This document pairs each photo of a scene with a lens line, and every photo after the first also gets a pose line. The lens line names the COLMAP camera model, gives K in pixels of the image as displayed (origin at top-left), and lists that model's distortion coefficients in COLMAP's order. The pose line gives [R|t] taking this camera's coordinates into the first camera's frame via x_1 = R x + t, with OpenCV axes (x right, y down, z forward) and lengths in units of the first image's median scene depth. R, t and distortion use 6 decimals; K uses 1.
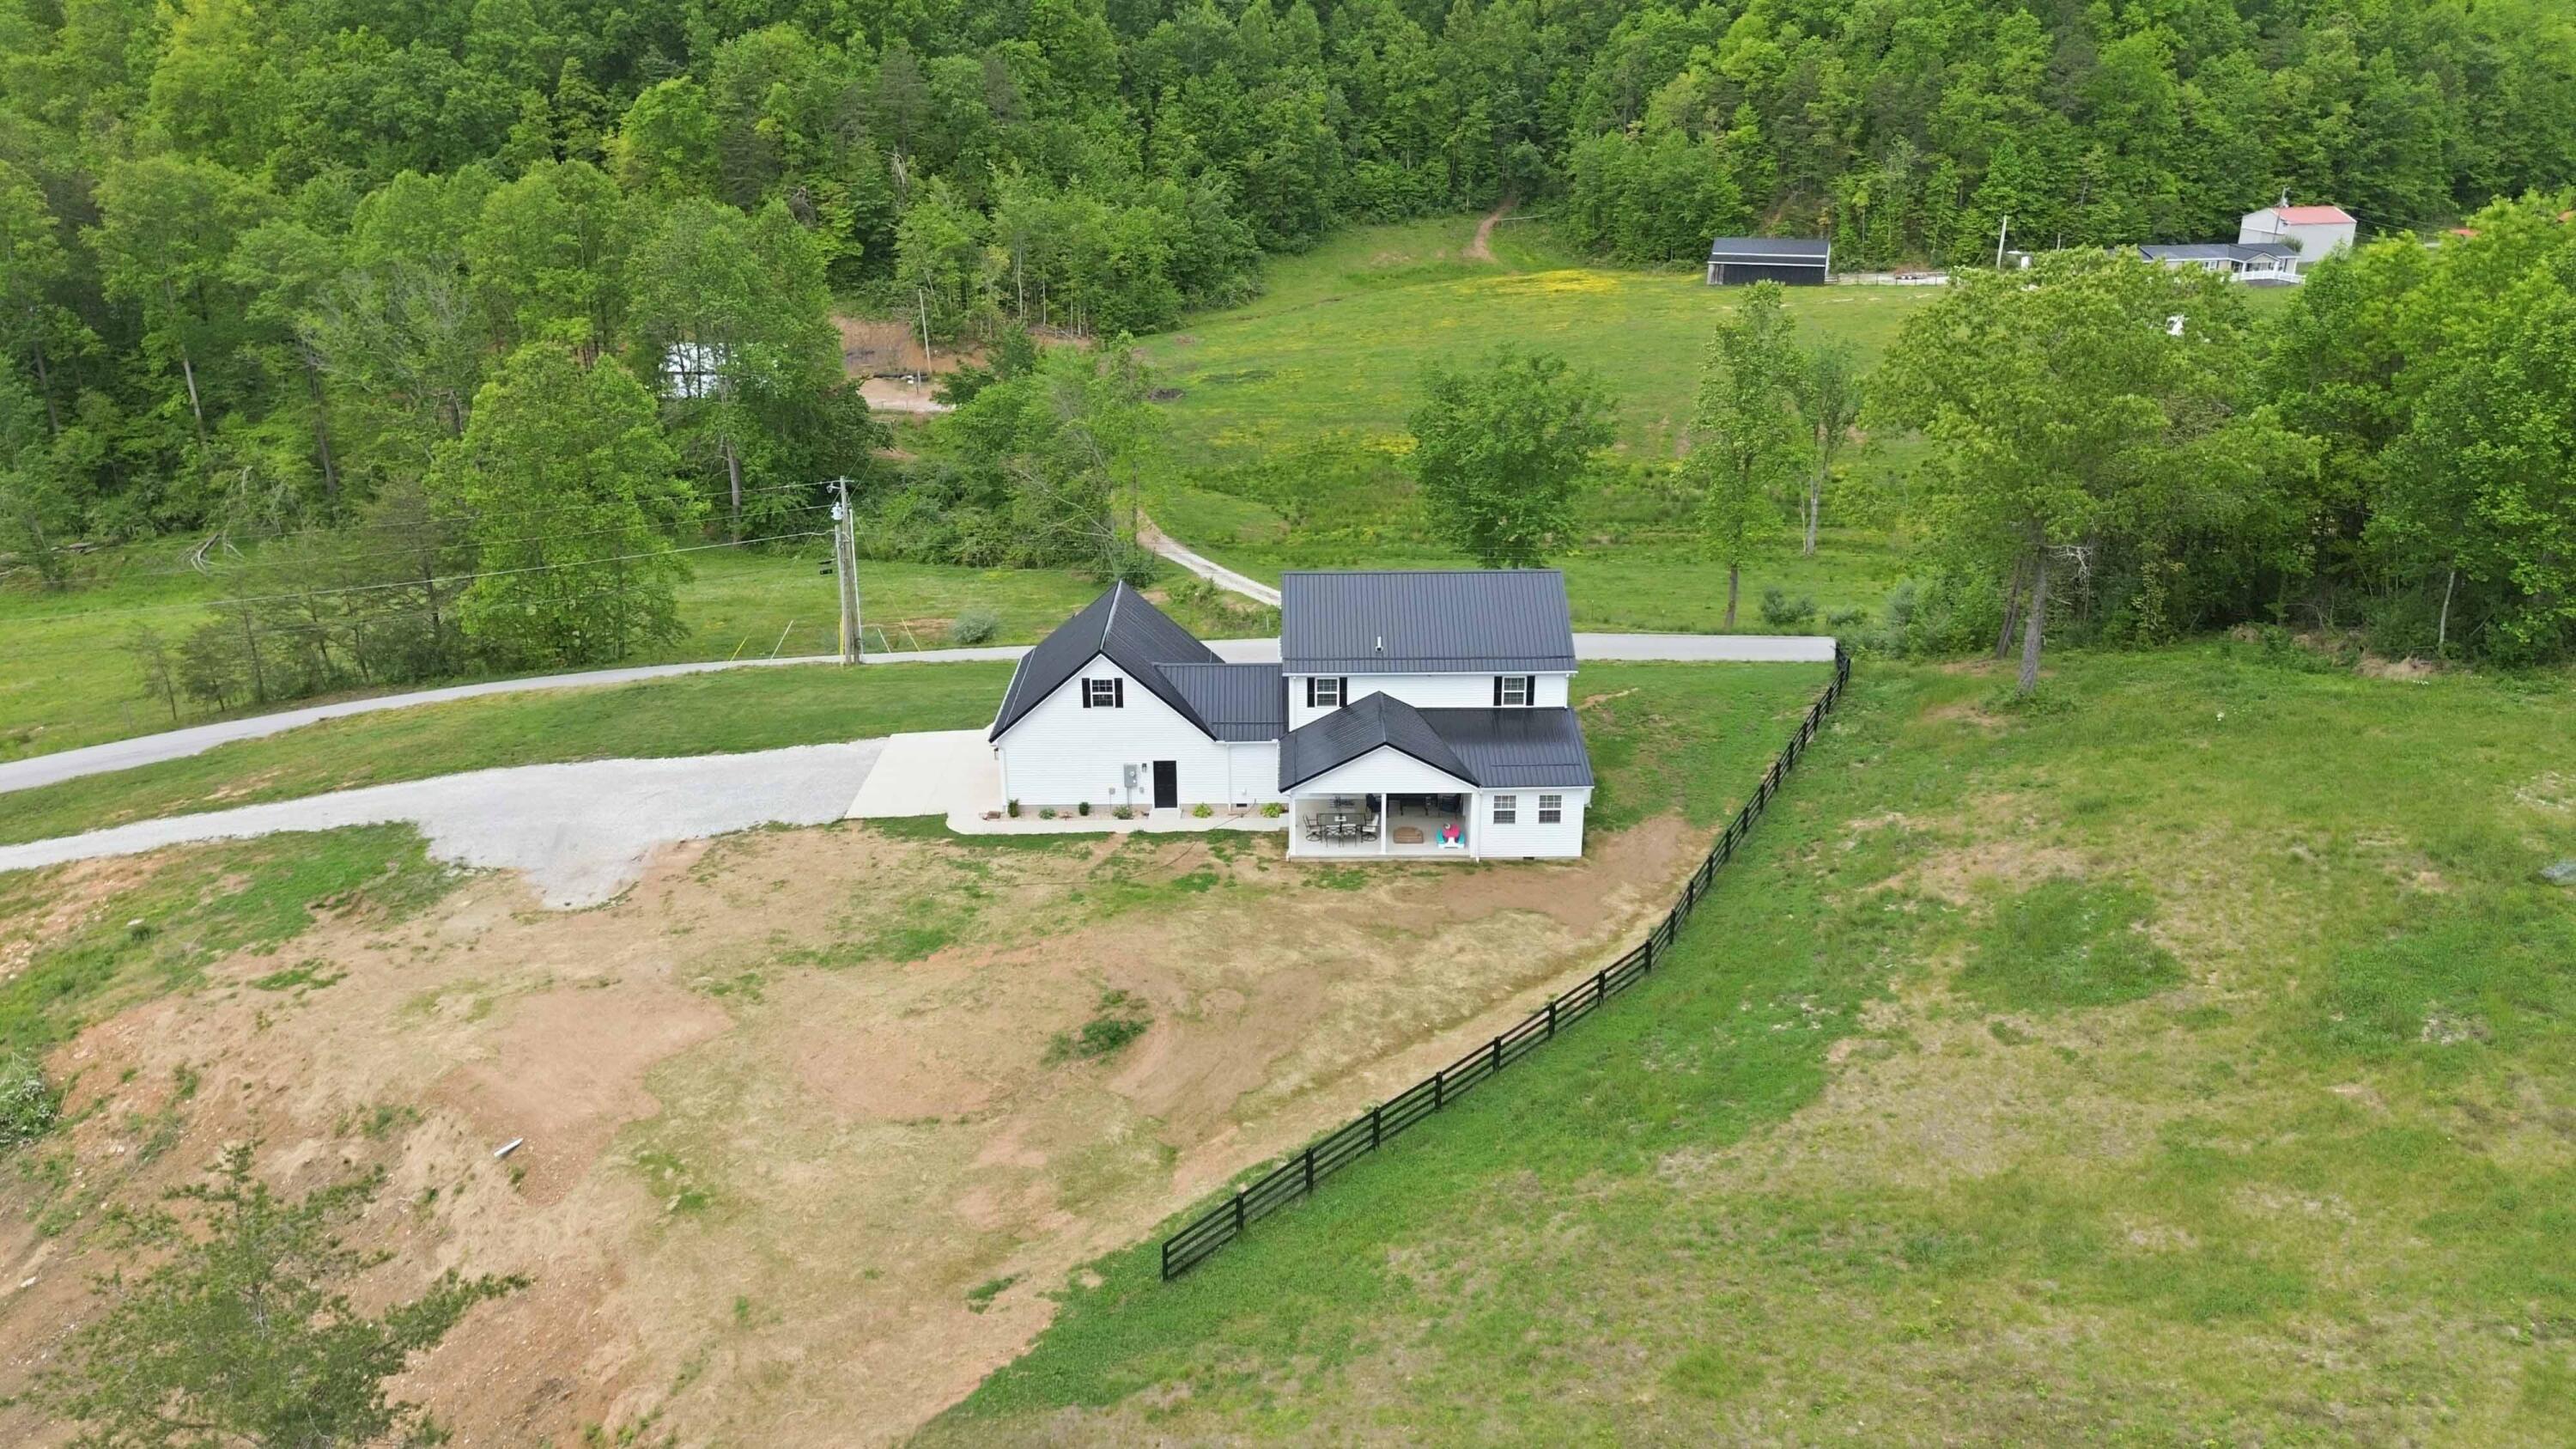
lens RADIAL K [[1820.2, 0, 1289.4], [0, 1820.2, 726.6], [0, 0, 1]] dist [0.077145, -0.076009]
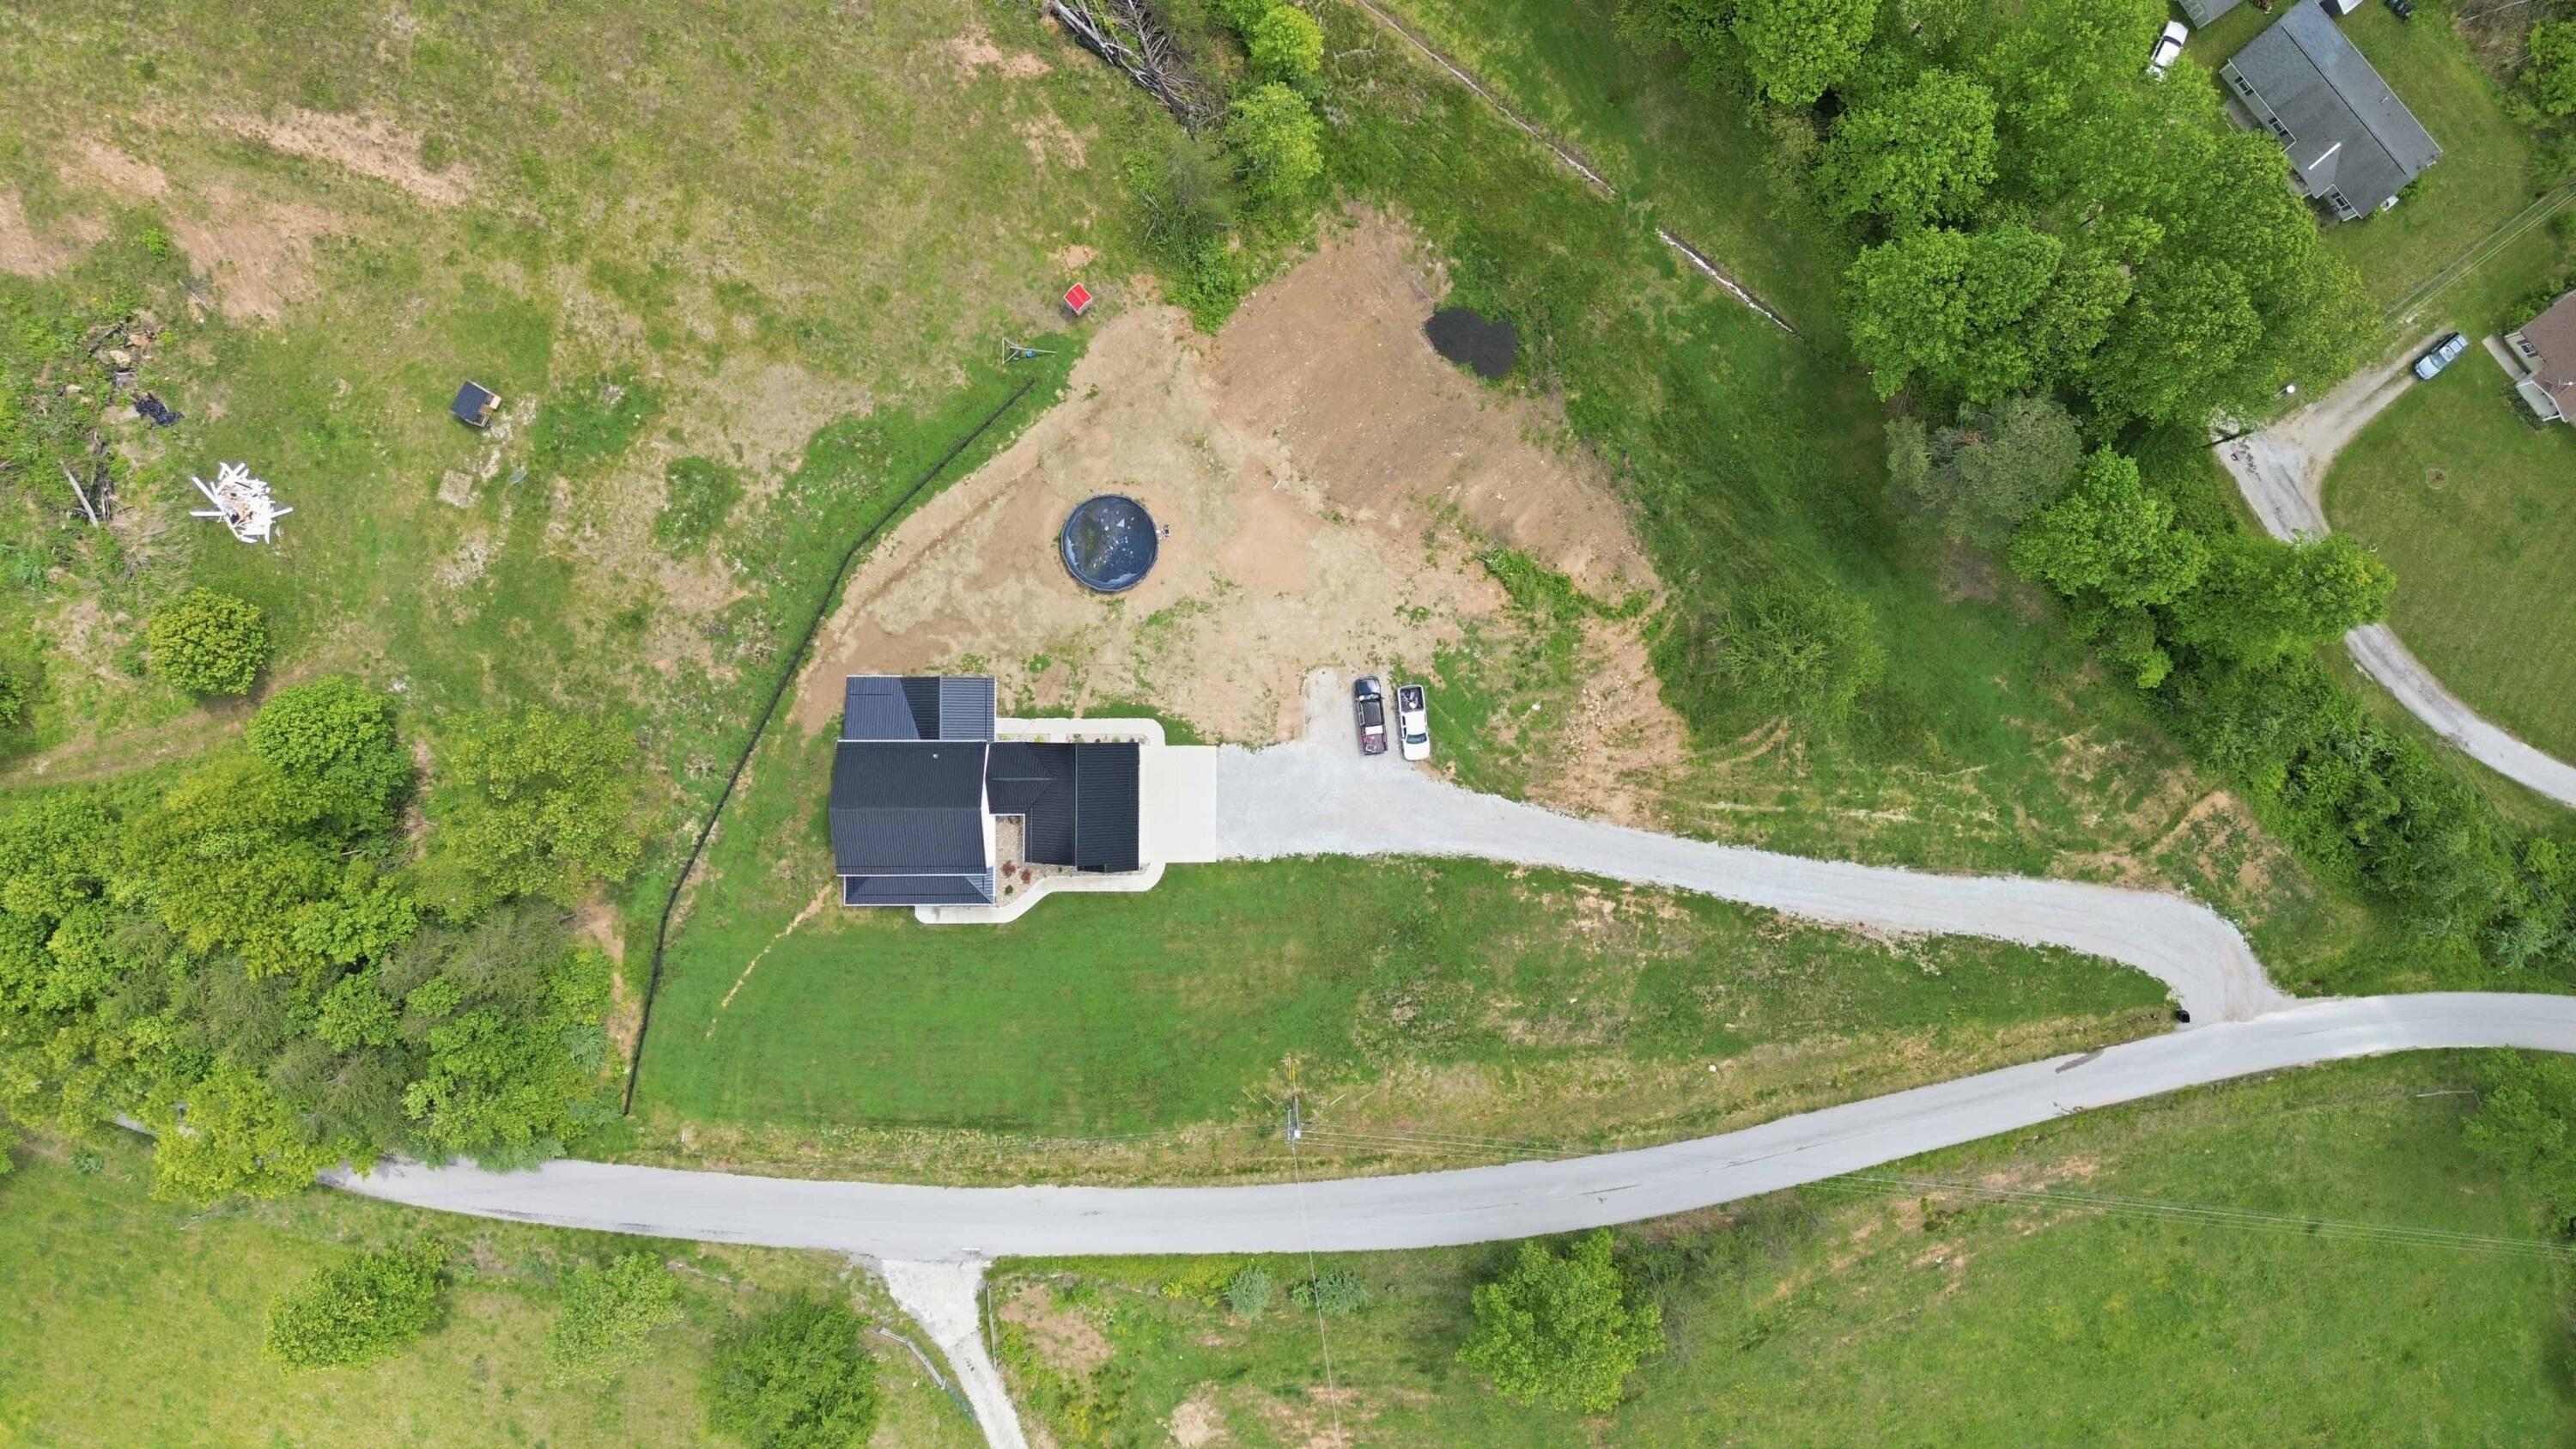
lens RADIAL K [[1820.2, 0, 1289.4], [0, 1820.2, 726.6], [0, 0, 1]] dist [0.077145, -0.076009]
pose [[-0.999964, -0.008081, 0.002522, -0.100719], [0.005300, -0.365262, 0.930890, -0.555316], [-0.006602, 0.930870, 0.365292, 0.072492]]
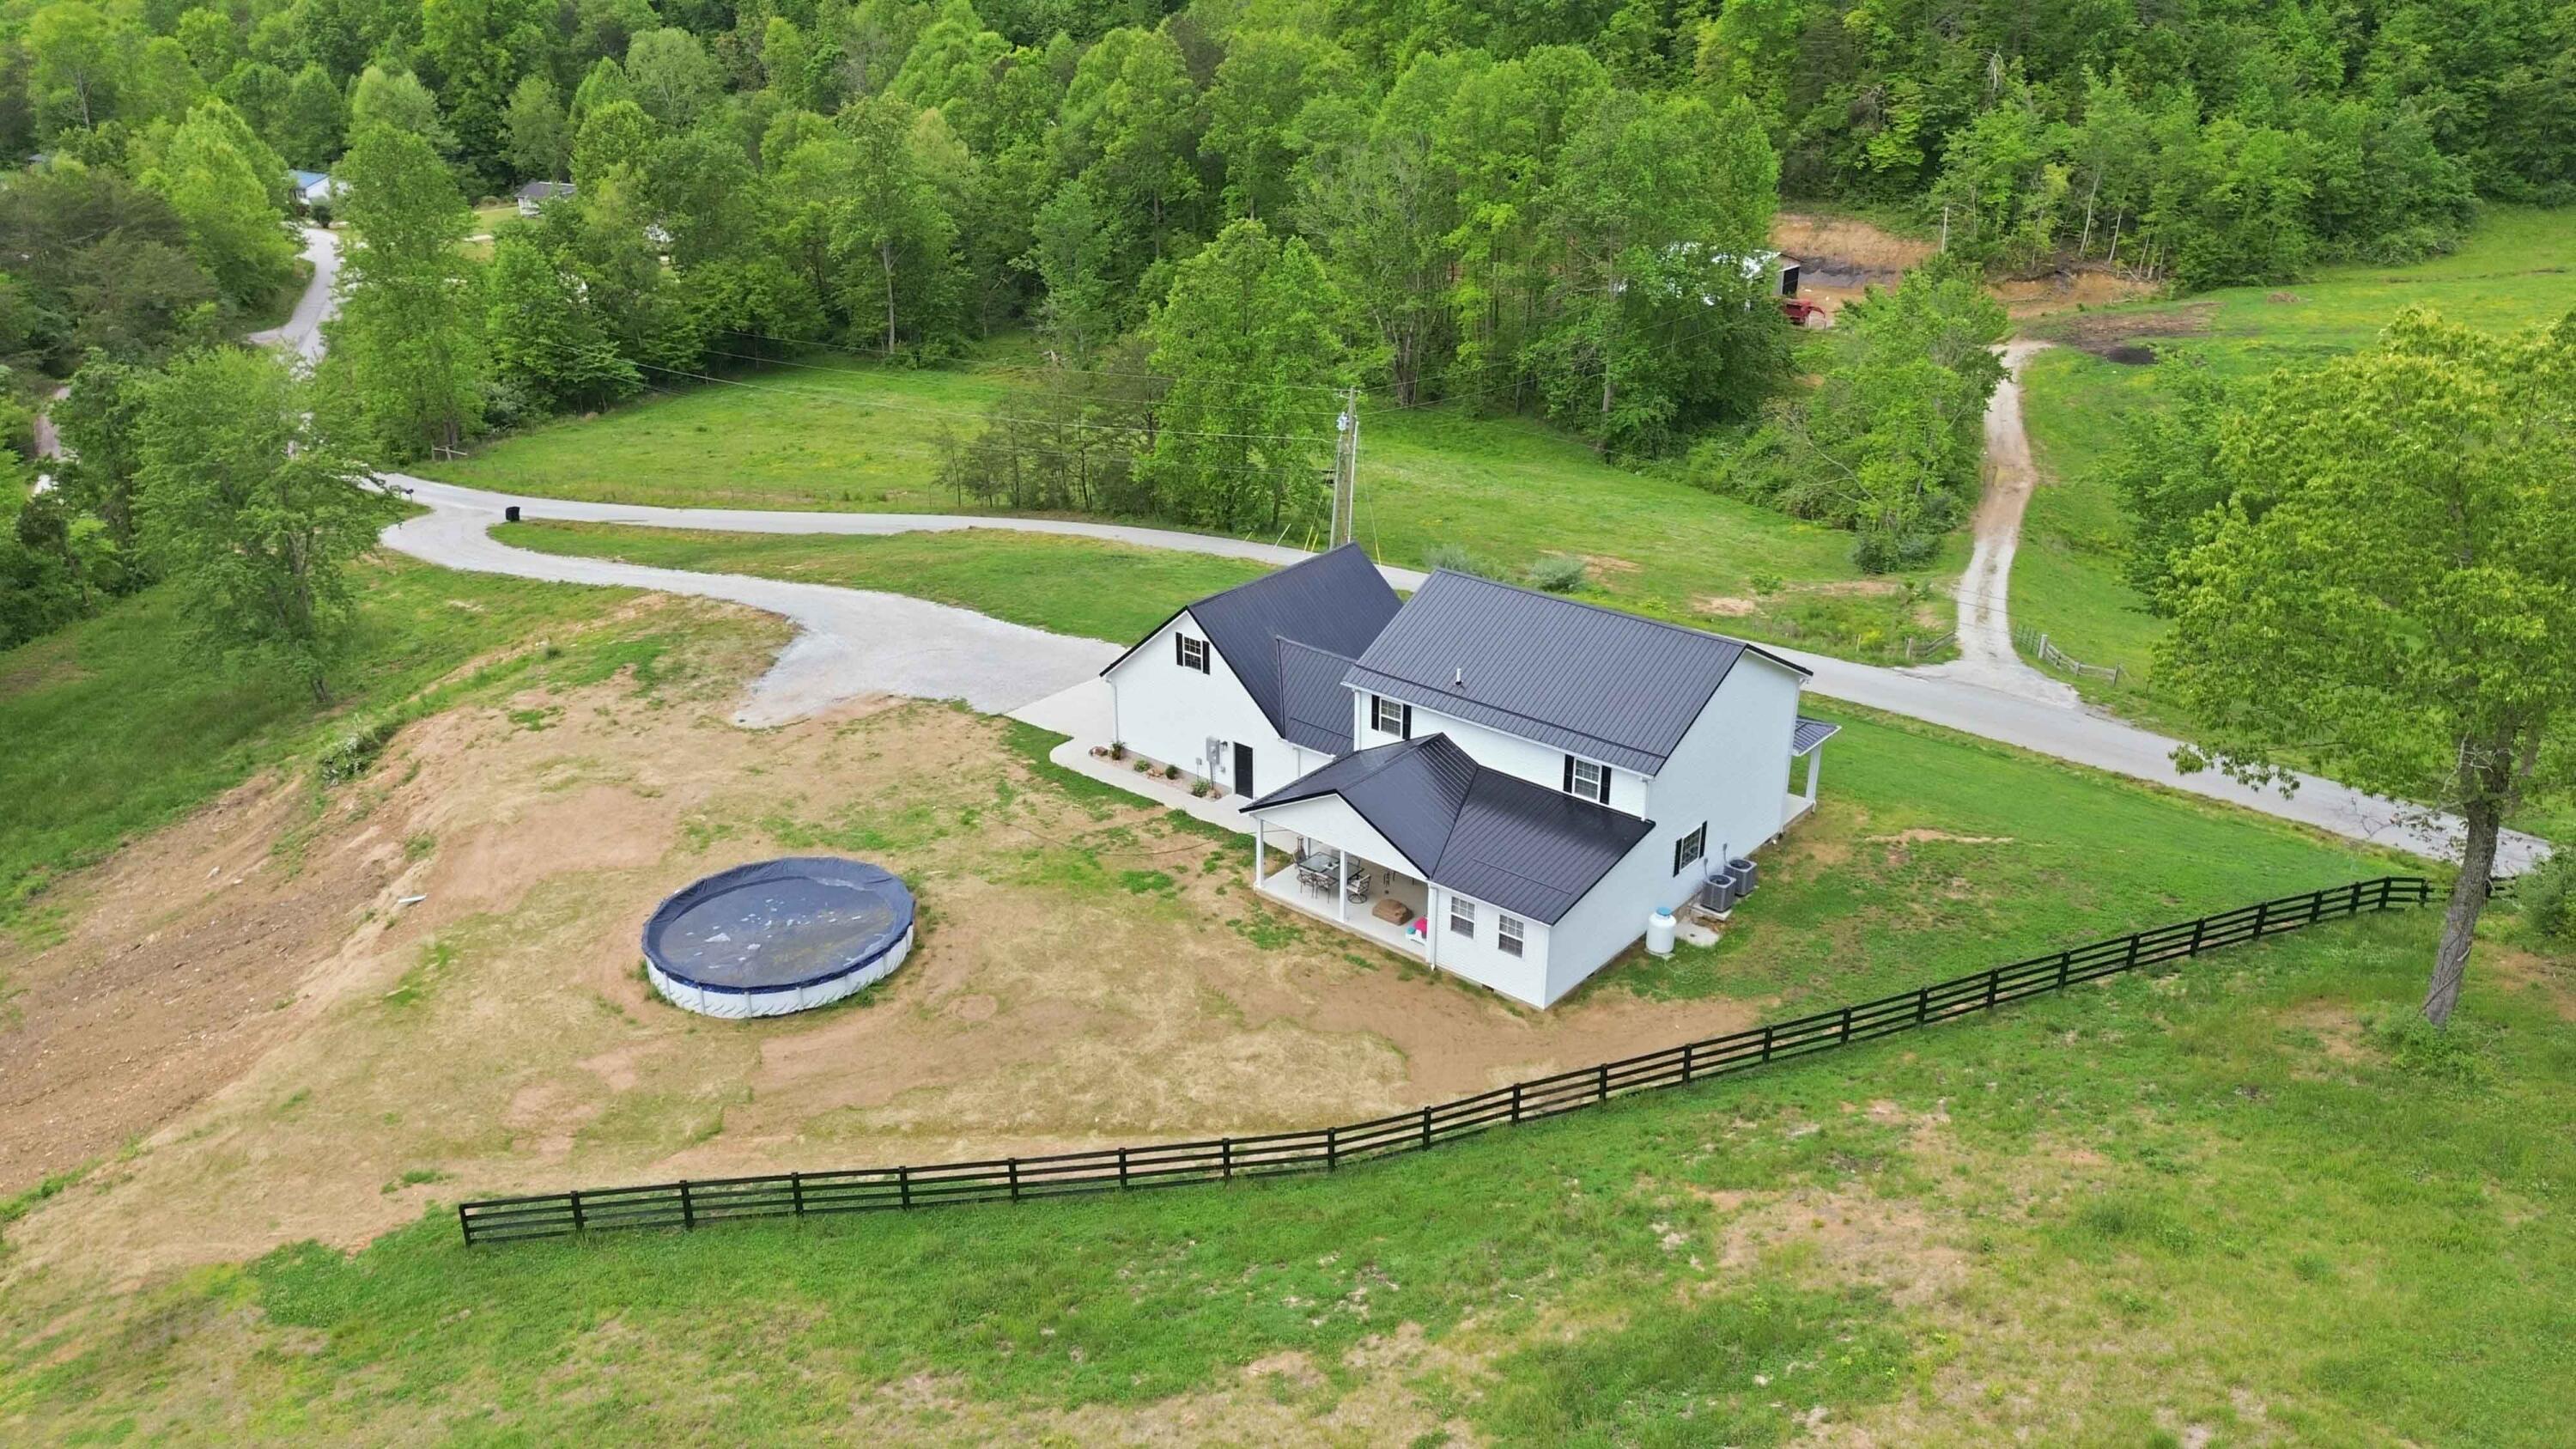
lens RADIAL K [[1820.2, 0, 1289.4], [0, 1820.2, 726.6], [0, 0, 1]] dist [0.077145, -0.076009]
pose [[0.764385, 0.264046, -0.588213, 0.140667], [-0.233514, 0.963736, 0.129163, -0.032976], [0.600988, 0.038626, 0.798324, 0.091470]]
